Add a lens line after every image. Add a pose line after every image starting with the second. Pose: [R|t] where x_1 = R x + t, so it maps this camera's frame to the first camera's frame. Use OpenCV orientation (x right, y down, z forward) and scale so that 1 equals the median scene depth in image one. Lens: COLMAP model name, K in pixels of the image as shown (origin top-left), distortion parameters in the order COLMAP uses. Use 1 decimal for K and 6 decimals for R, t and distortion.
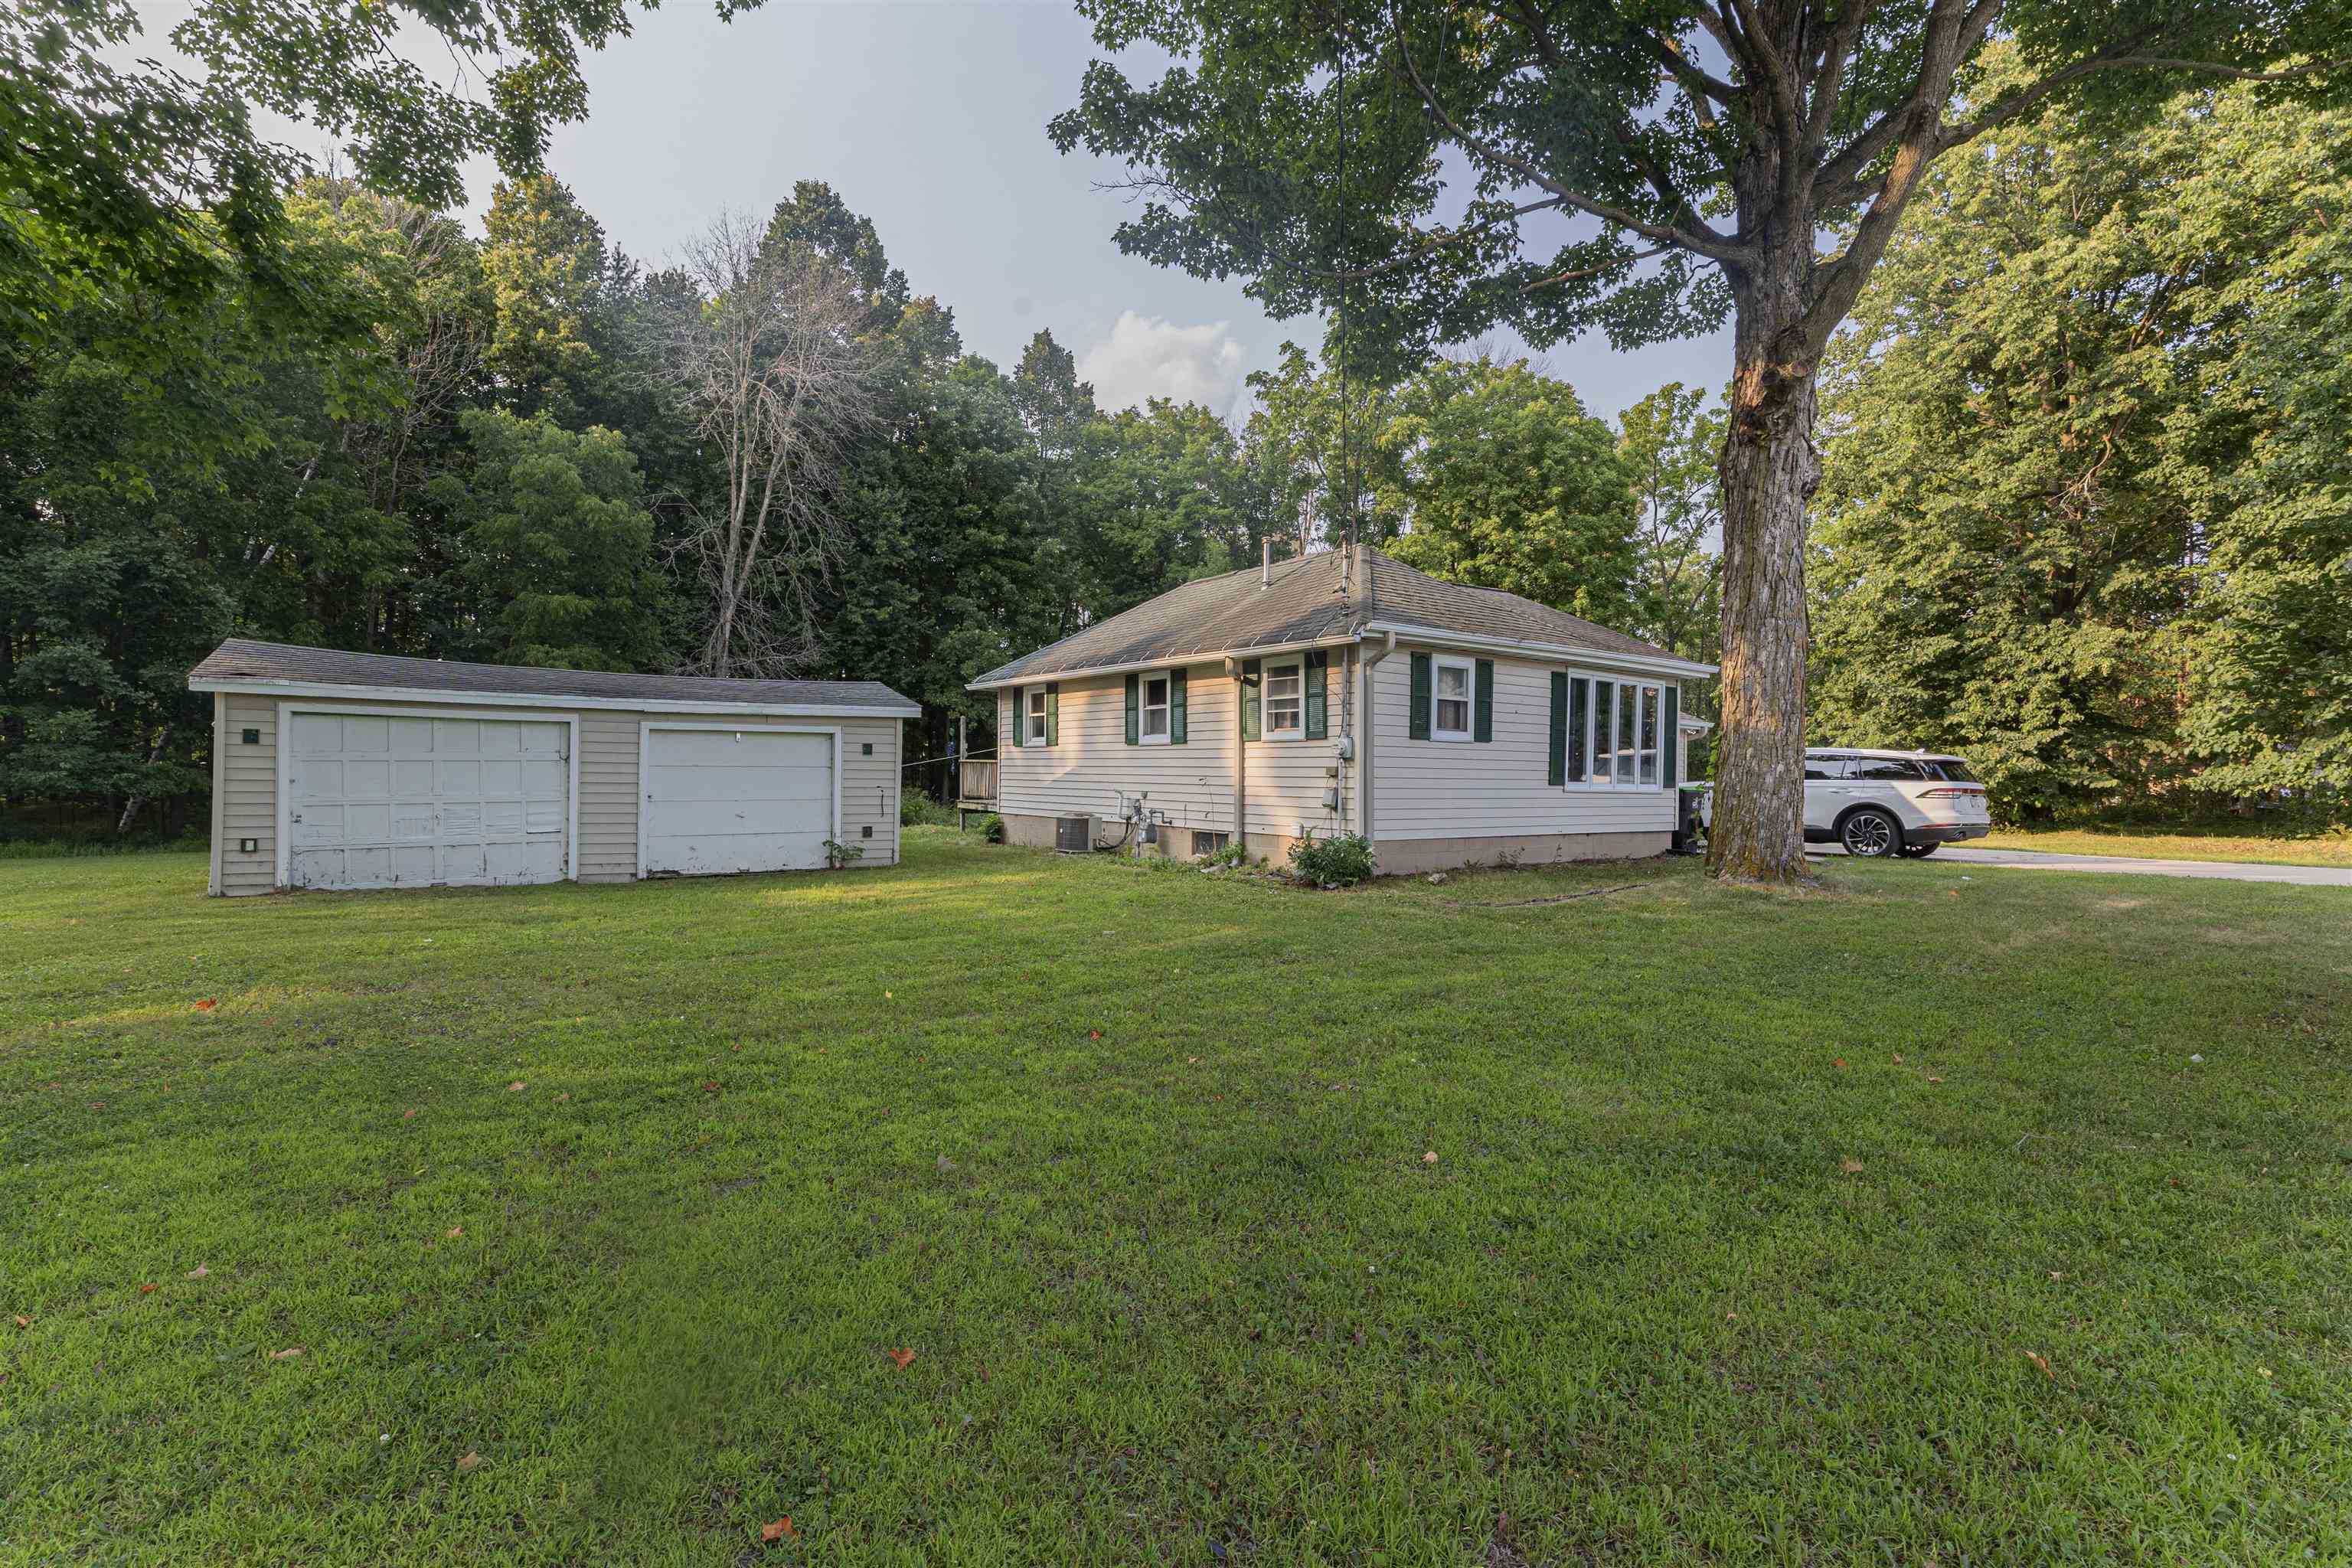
lens RADIAL K [[1059.9, 0, 1176.0], [0, 1059.9, 781.2], [0, 0, 1]] dist [0.001626, -0.000842]
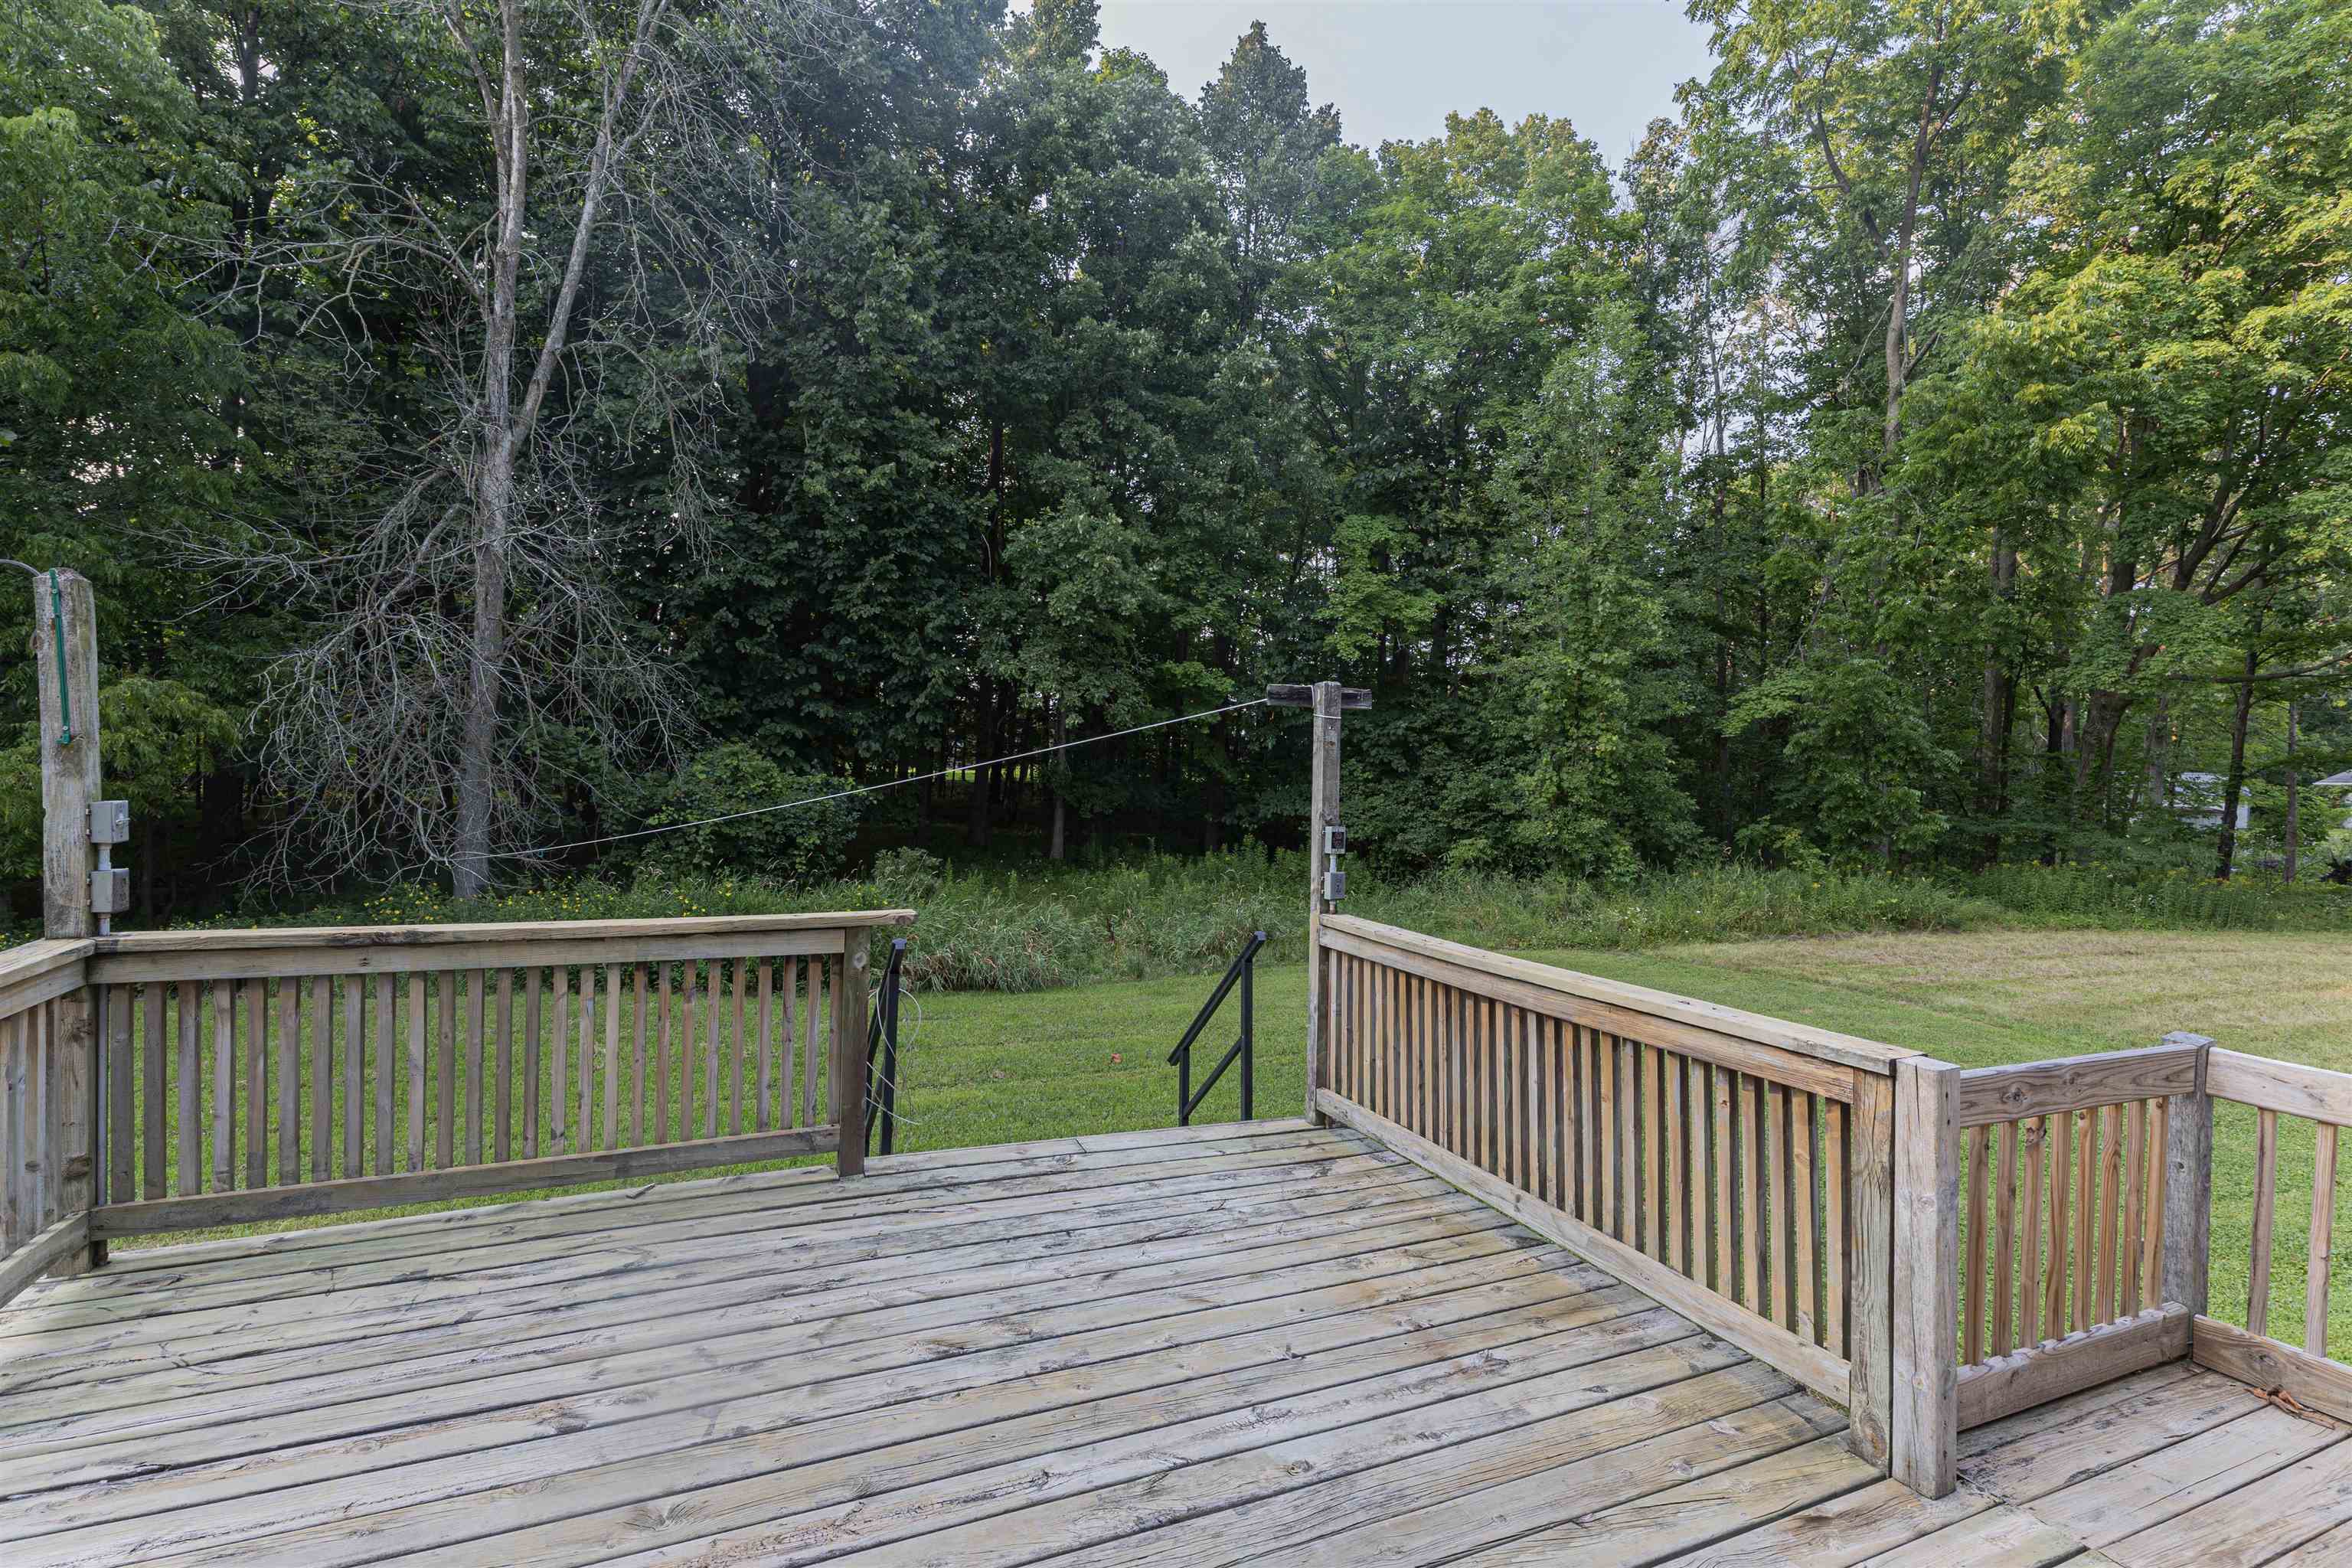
lens RADIAL K [[1051.9, 0, 1205.0], [0, 1051.9, 782.7], [0, 0, 1]] dist [0.003646, 0.000206]
pose [[0.978237, 0.016166, -0.206859, -0.083406], [-0.016062, 0.999869, 0.002180, -0.061917], [0.206867, 0.001190, 0.978368, 1.359115]]
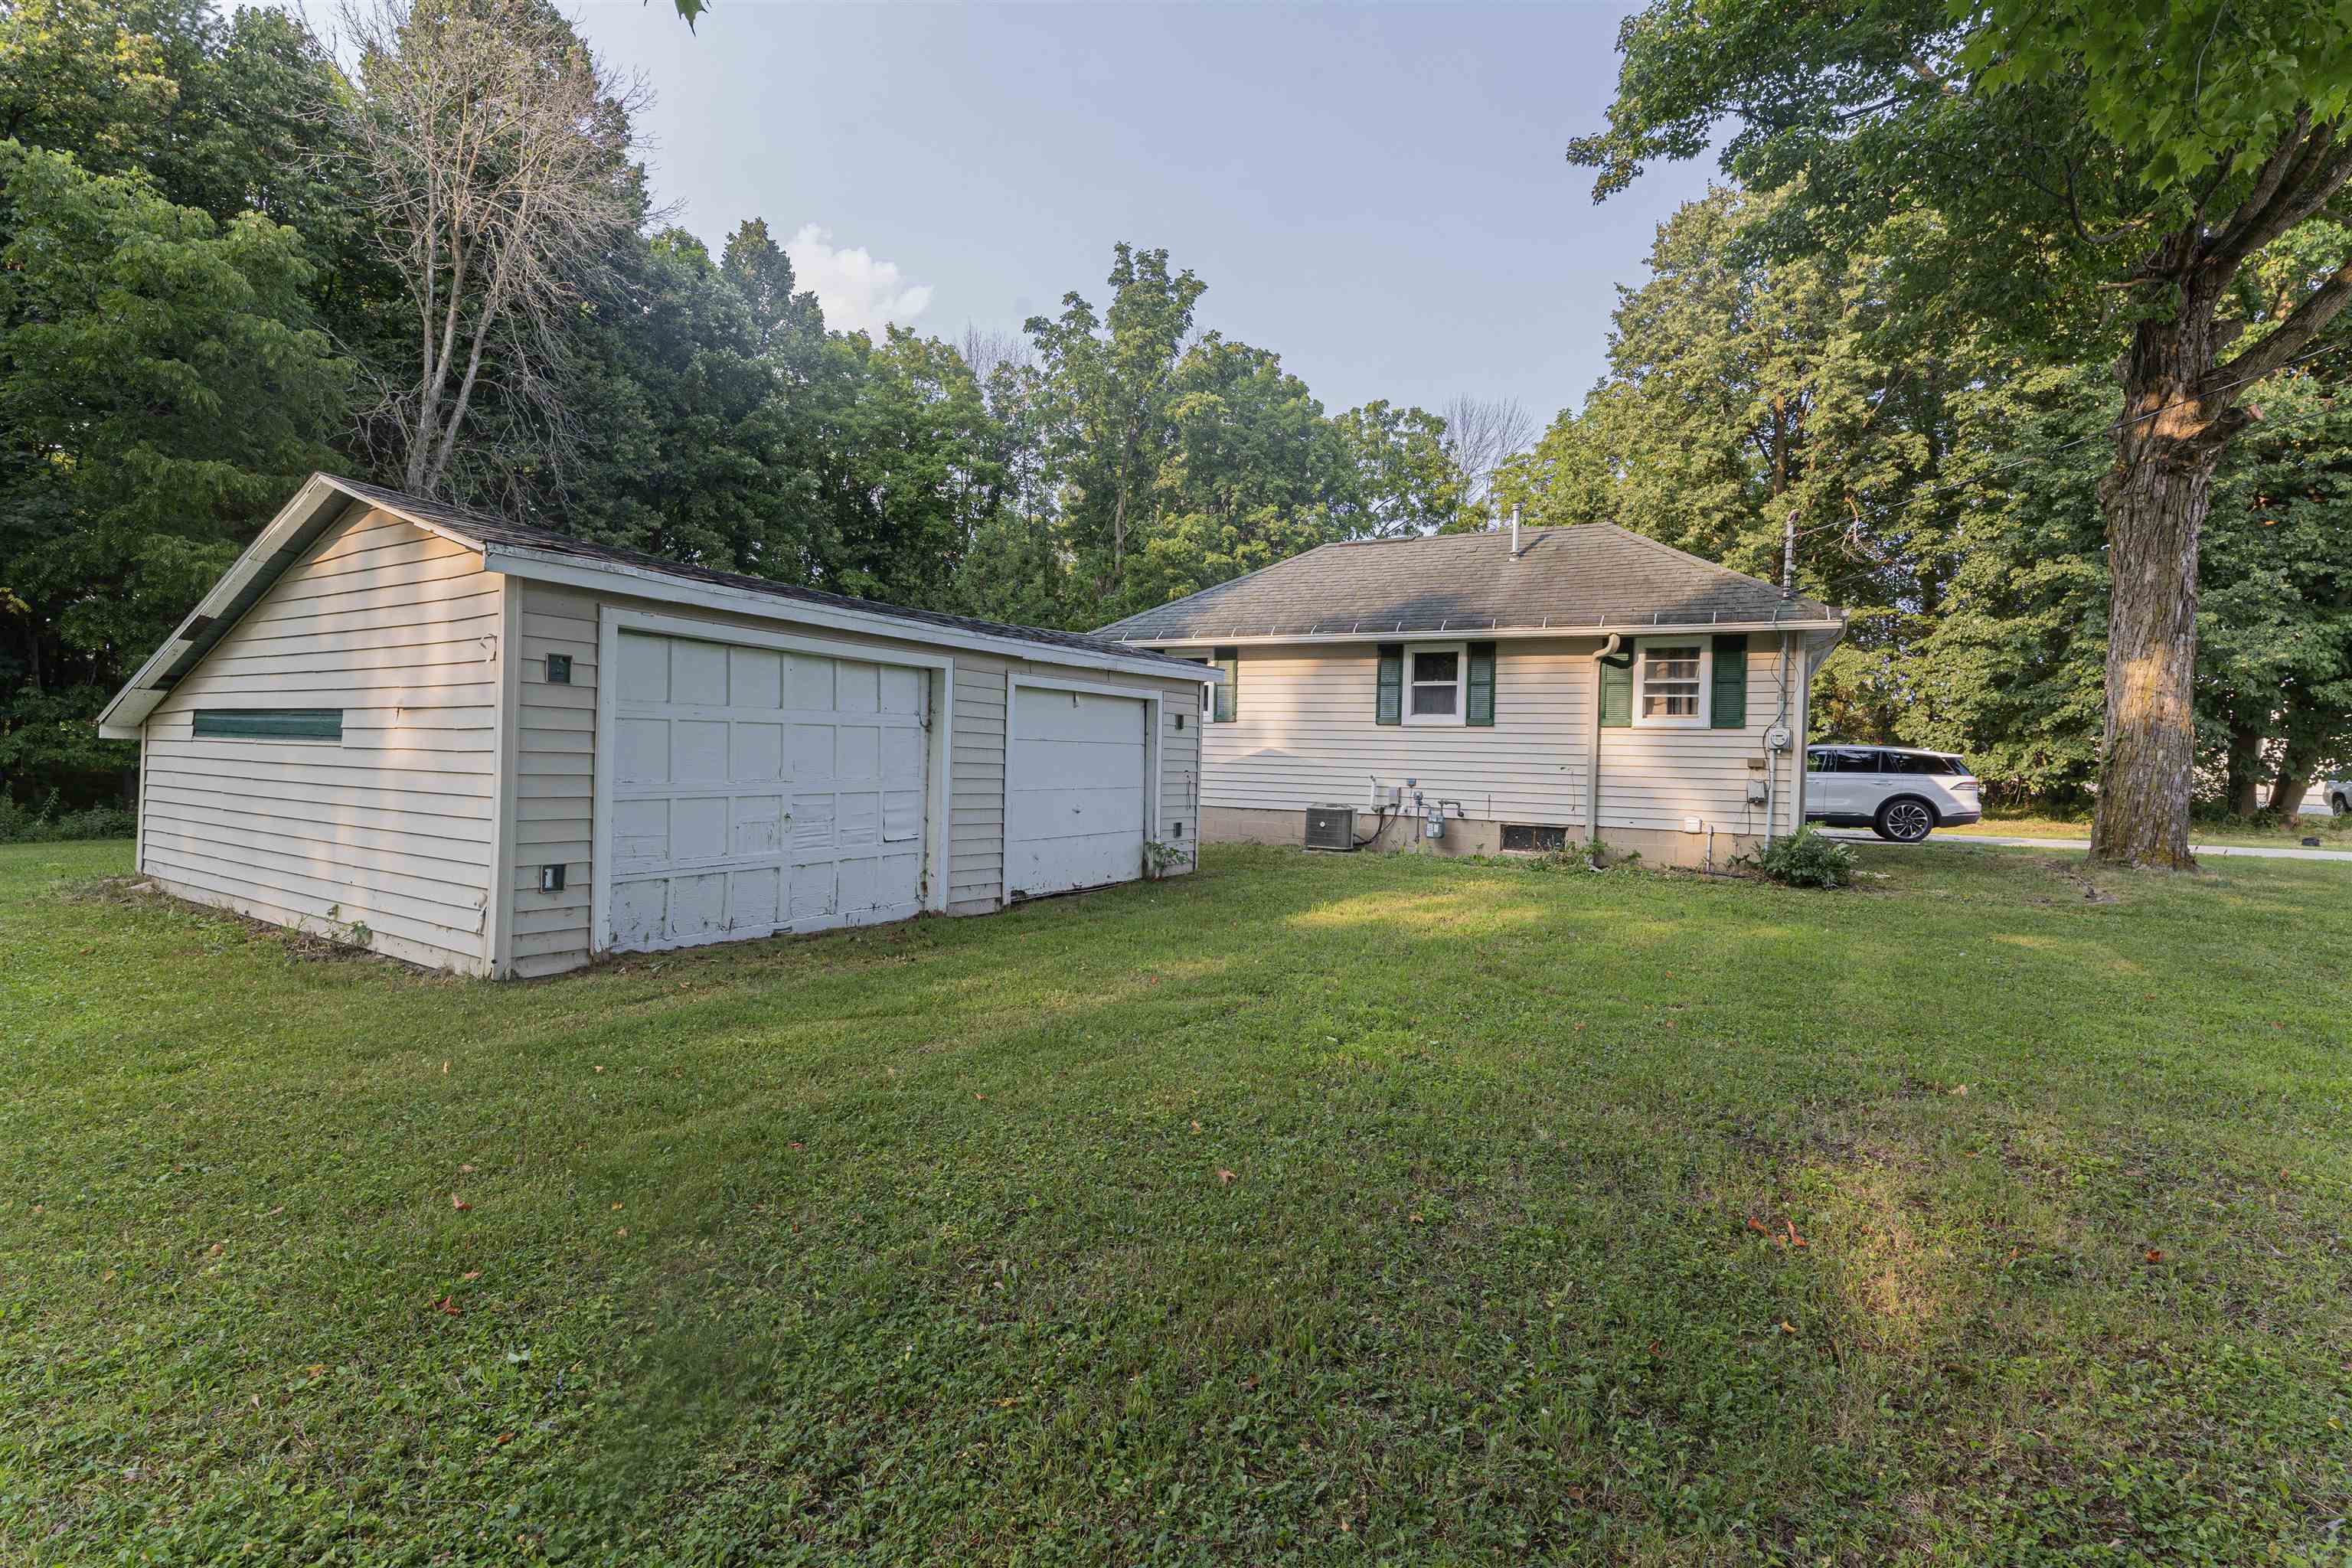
lens RADIAL K [[1062.8, 0, 1151.3], [0, 1062.8, 782.3], [0, 0, 1]] dist [0.001918, -0.000903]
pose [[0.909038, 0.006881, 0.416657, -0.581806], [-0.016317, 0.999685, 0.019091, -0.000907], [-0.416394, -0.024153, 0.908863, 0.285148]]
